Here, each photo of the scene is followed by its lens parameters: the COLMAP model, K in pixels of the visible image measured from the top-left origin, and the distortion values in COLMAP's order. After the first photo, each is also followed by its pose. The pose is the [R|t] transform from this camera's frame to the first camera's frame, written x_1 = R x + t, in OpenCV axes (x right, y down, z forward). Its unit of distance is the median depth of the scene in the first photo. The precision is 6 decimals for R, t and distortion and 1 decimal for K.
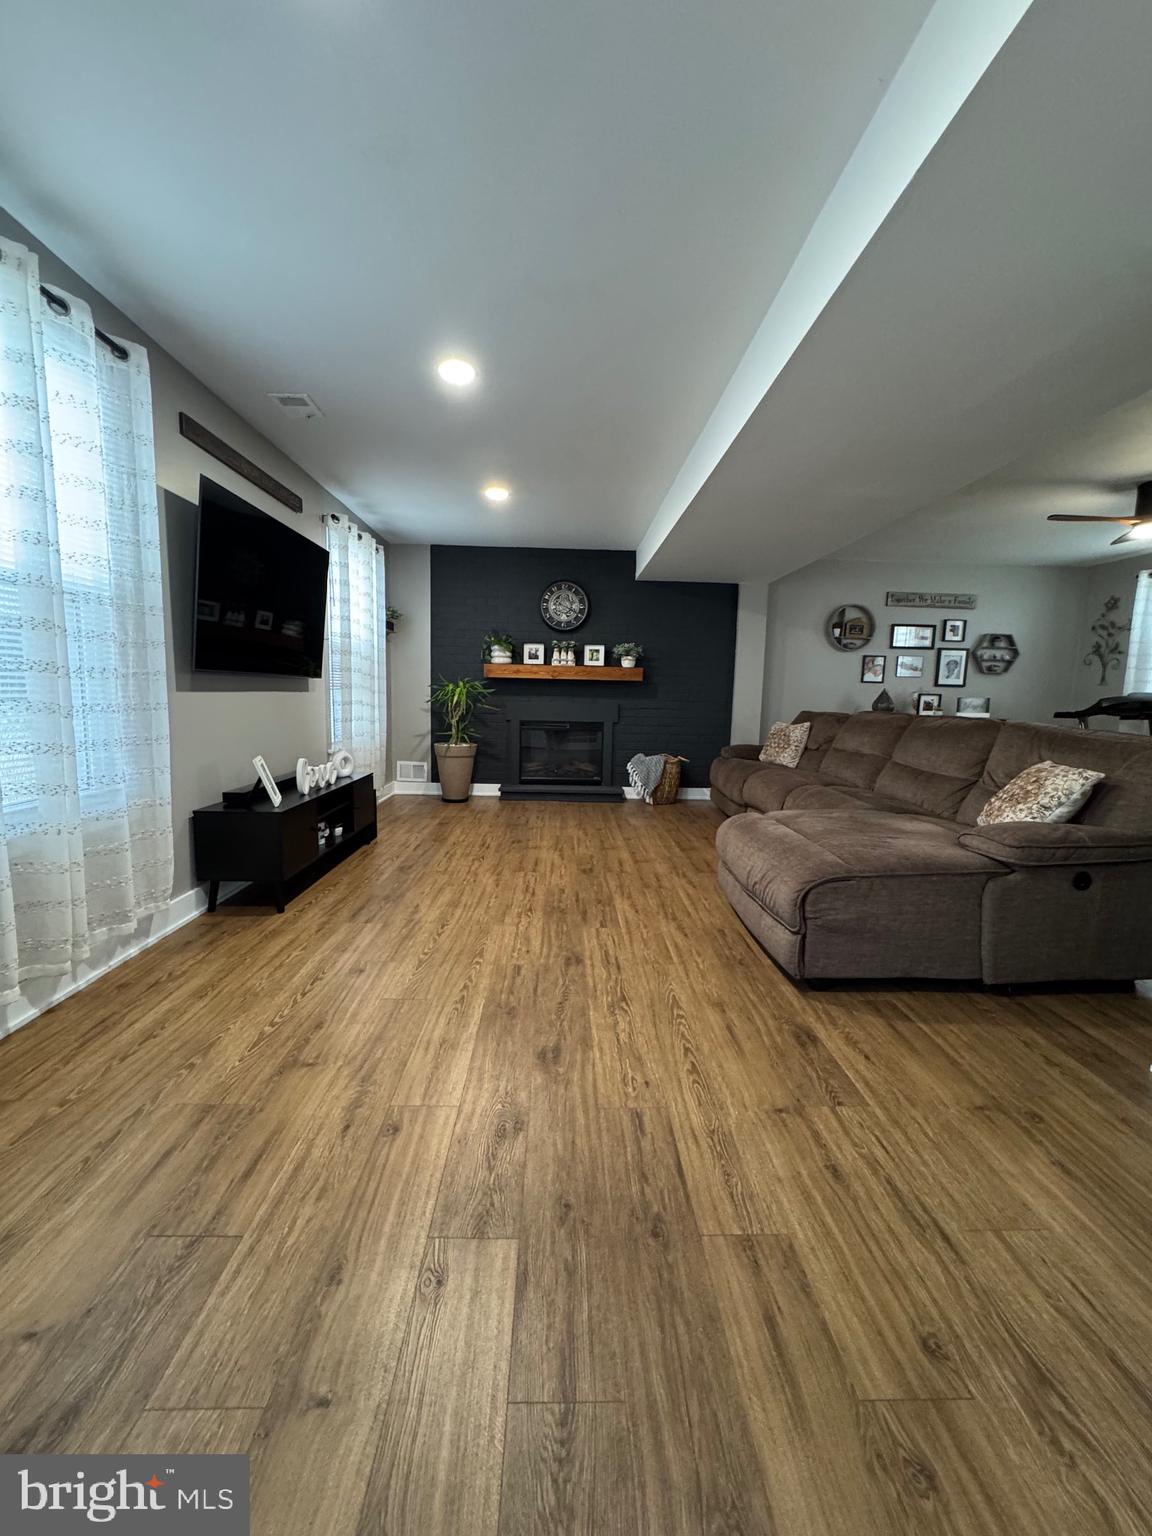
lens RADIAL K [[614.9, 0, 580.6], [0, 614.9, 770.2], [0, 0, 1]] dist [-0.003388, 0.000103]
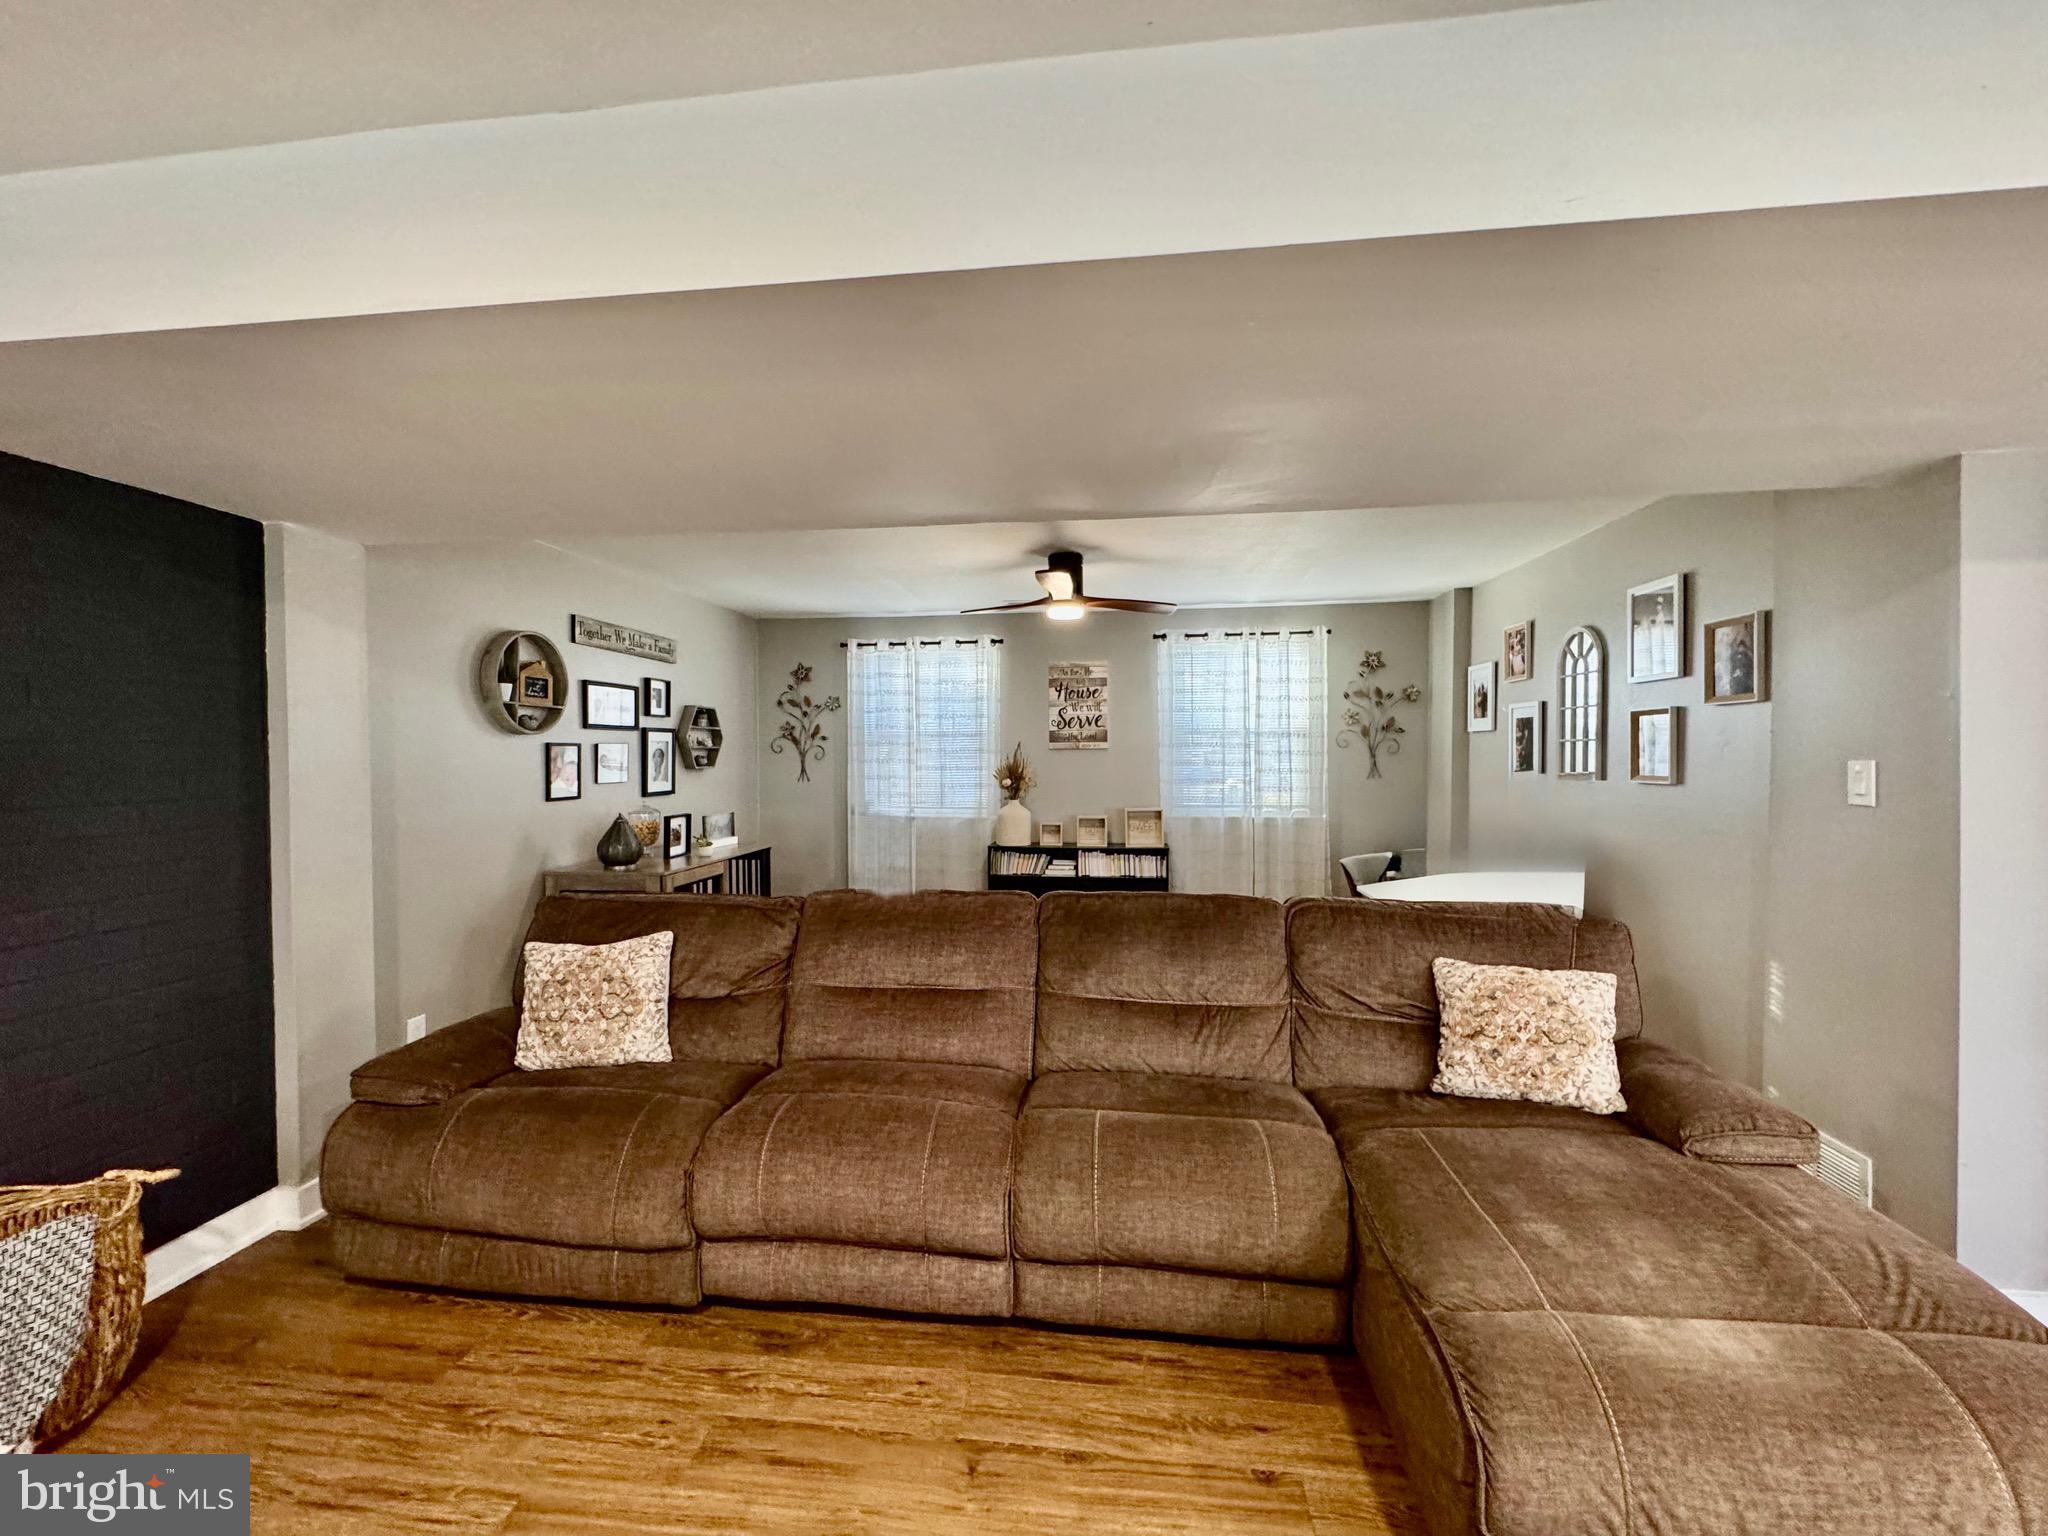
lens RADIAL K [[818.8, 0, 1021.3], [0, 818.8, 773.6], [0, 0, 1]] dist [-0.001581, 0.000326]
pose [[0.152799, -0.048789, 0.987052, -0.096607], [0.132699, 0.990749, 0.028429, -0.140364], [-0.979308, 0.126637, 0.157860, 0.583201]]
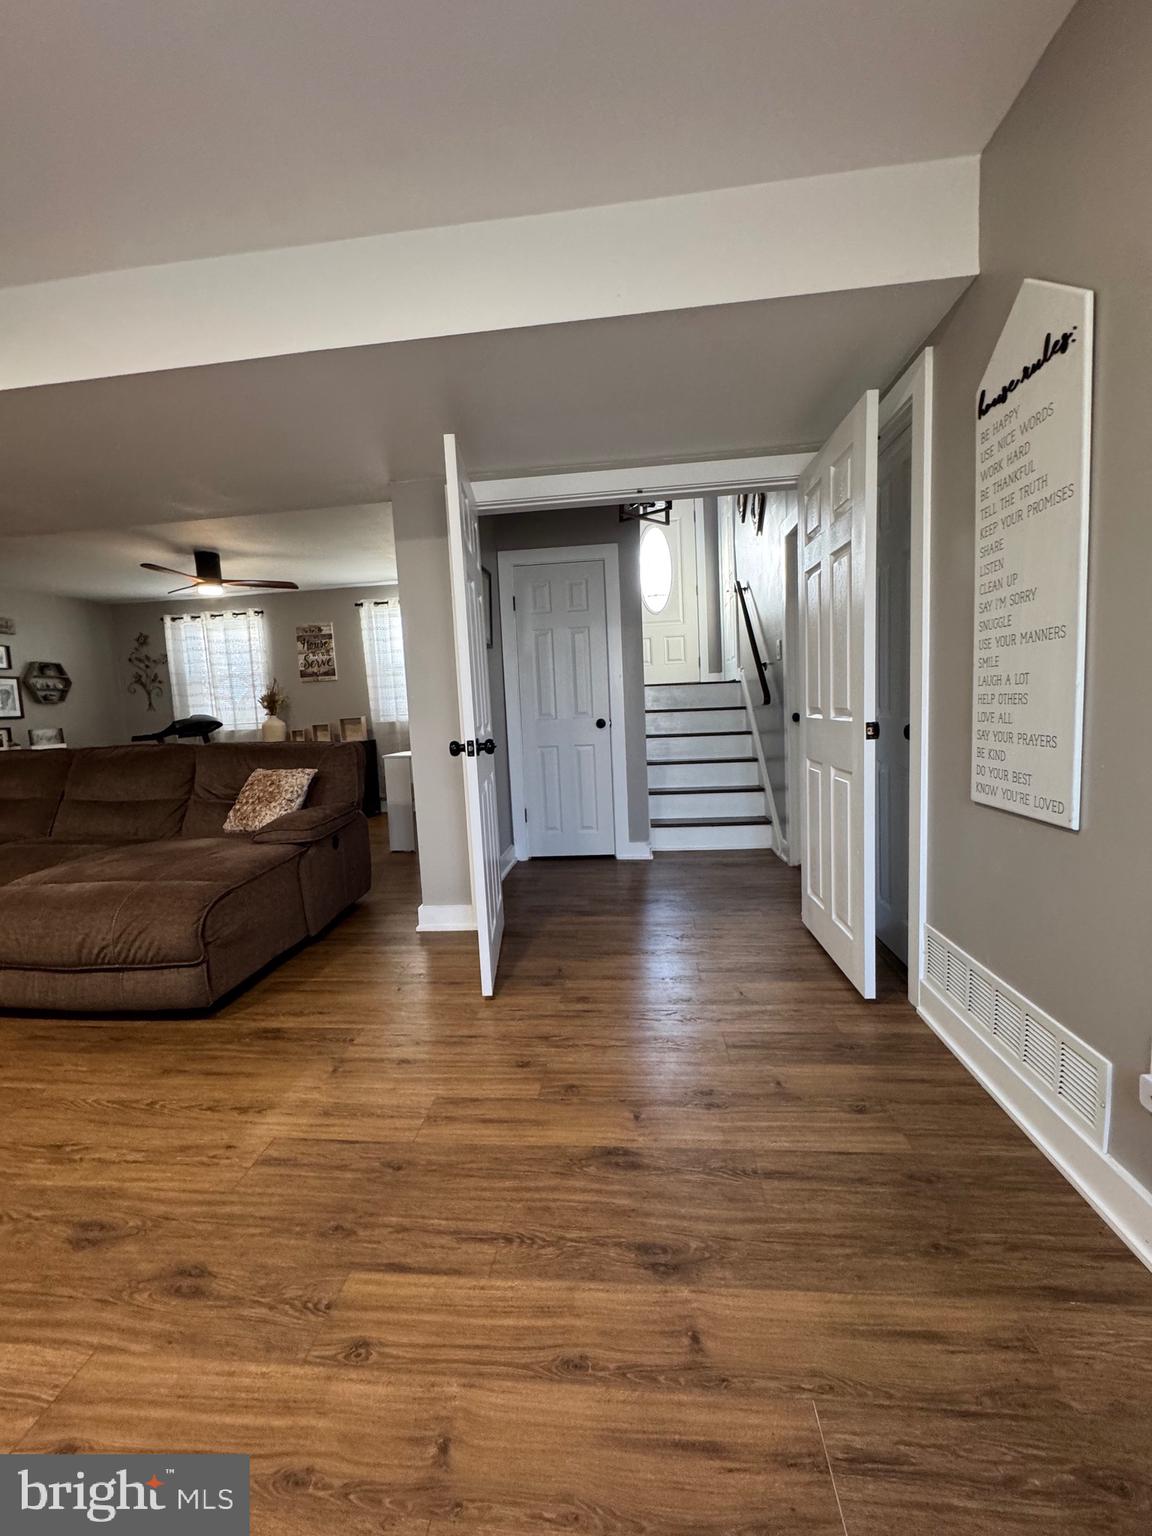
lens RADIAL K [[614.9, 0, 574.0], [0, 614.9, 768.6], [0, 0, 1]] dist [-0.003388, 0.000103]
pose [[0.130408, -0.132819, 0.982524, -0.189689], [0.175354, 0.978453, 0.108995, -0.018291], [-0.975830, 0.158075, 0.150889, 0.072693]]
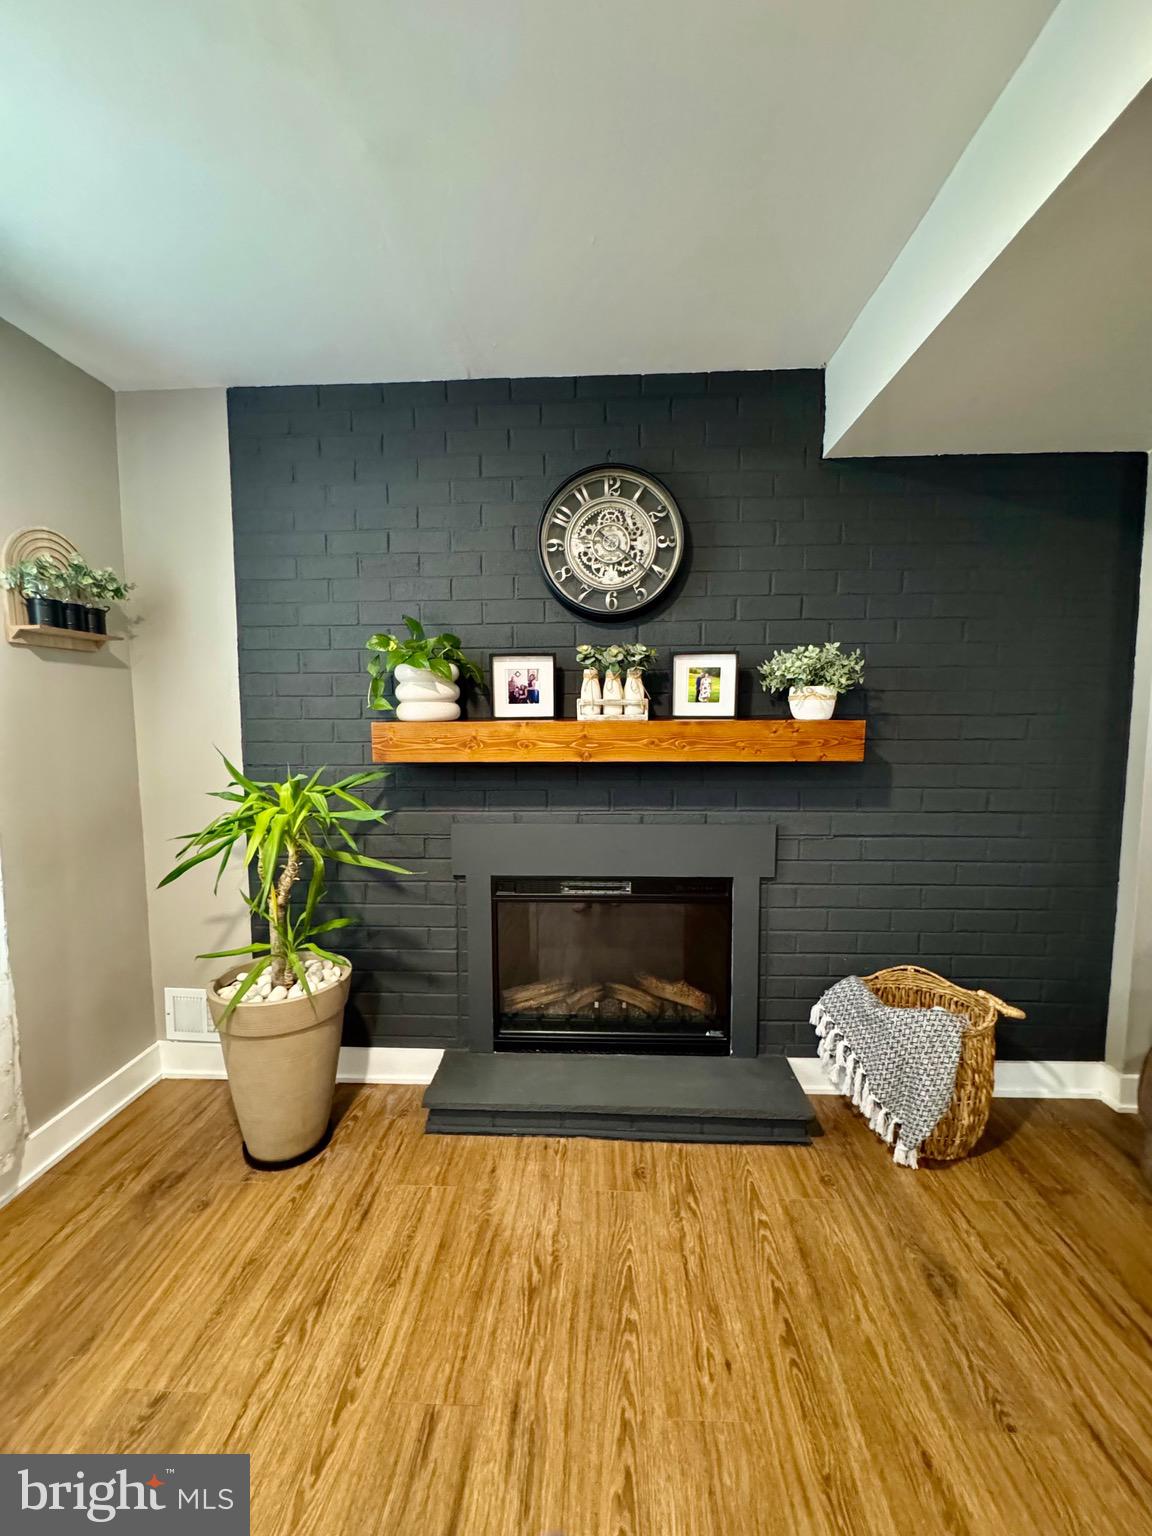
lens RADIAL K [[614.9, 0, 549.0], [0, 614.9, 773.8], [0, 0, 1]] dist [-0.003388, 0.000103]
pose [[0.995804, -0.020488, -0.089188, -0.032909], [0.016461, 0.998821, -0.045659, -0.125553], [0.090018, 0.044000, 0.994968, 0.663777]]
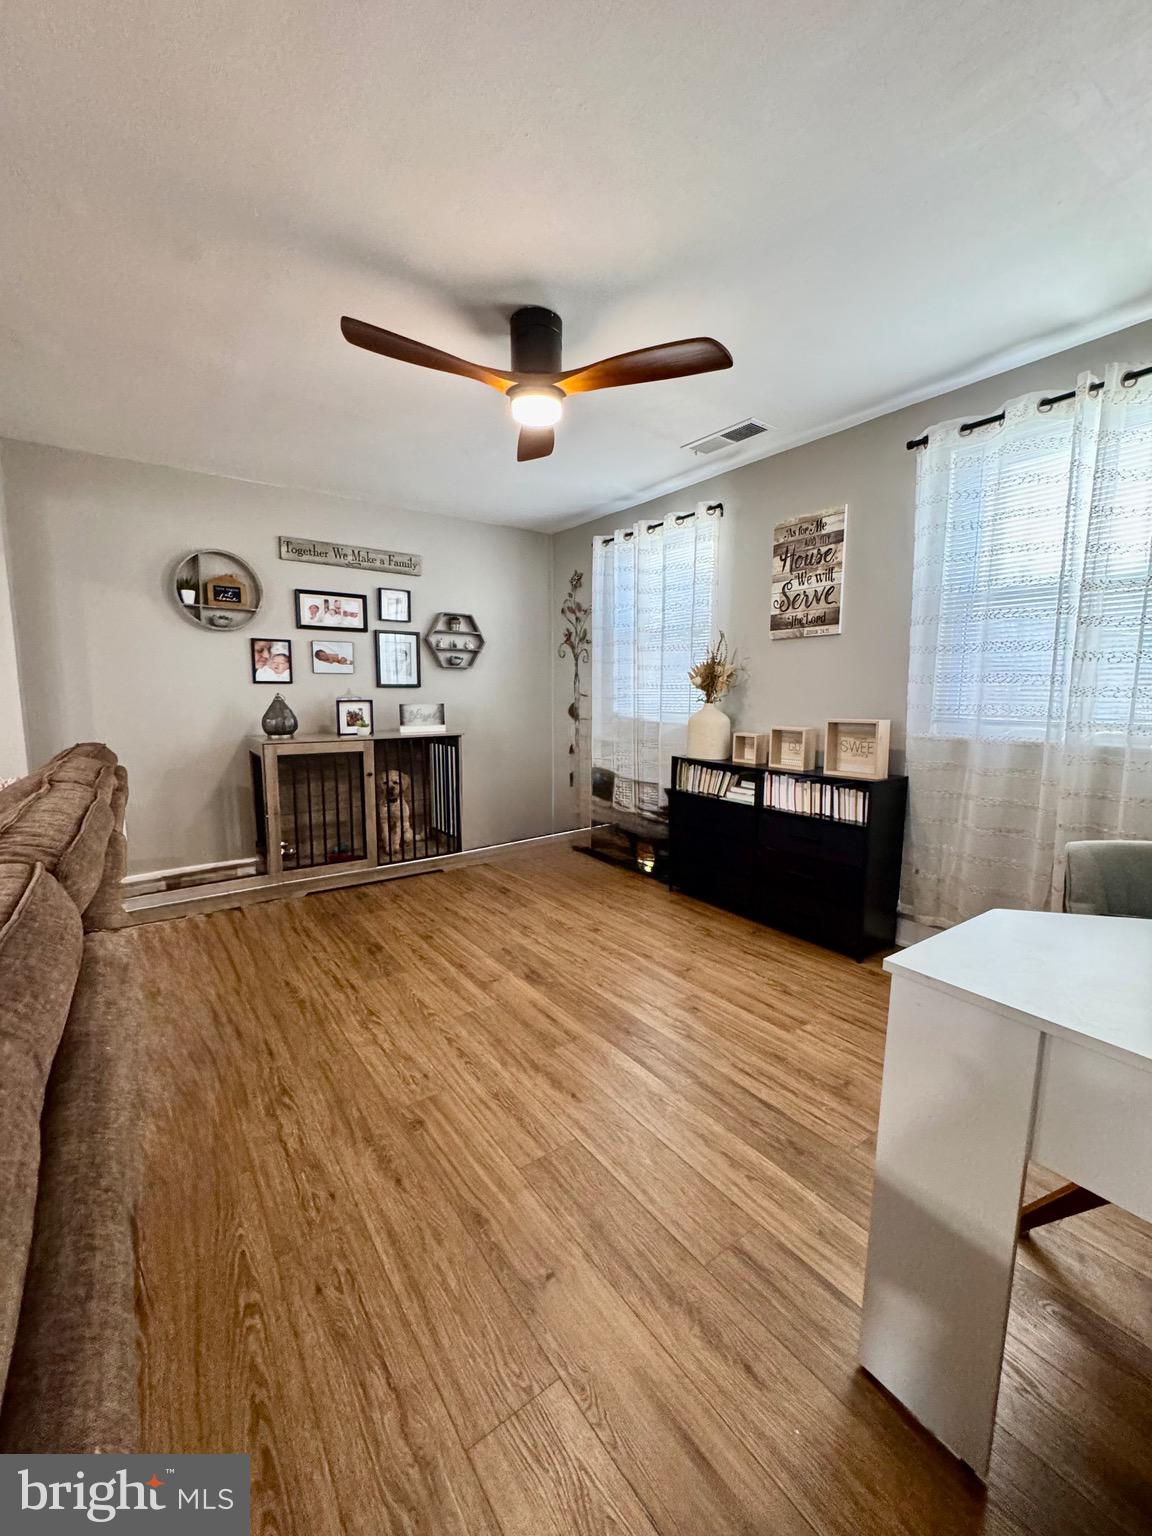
lens RADIAL K [[614.9, 0, 577.5], [0, 614.9, 769.5], [0, 0, 1]] dist [-0.003388, 0.000103]
pose [[0.825636, -0.092033, 0.556647, 0.395442], [0.086136, 0.995602, 0.036849, -0.055277], [-0.557590, 0.017524, 0.829932, 0.335417]]
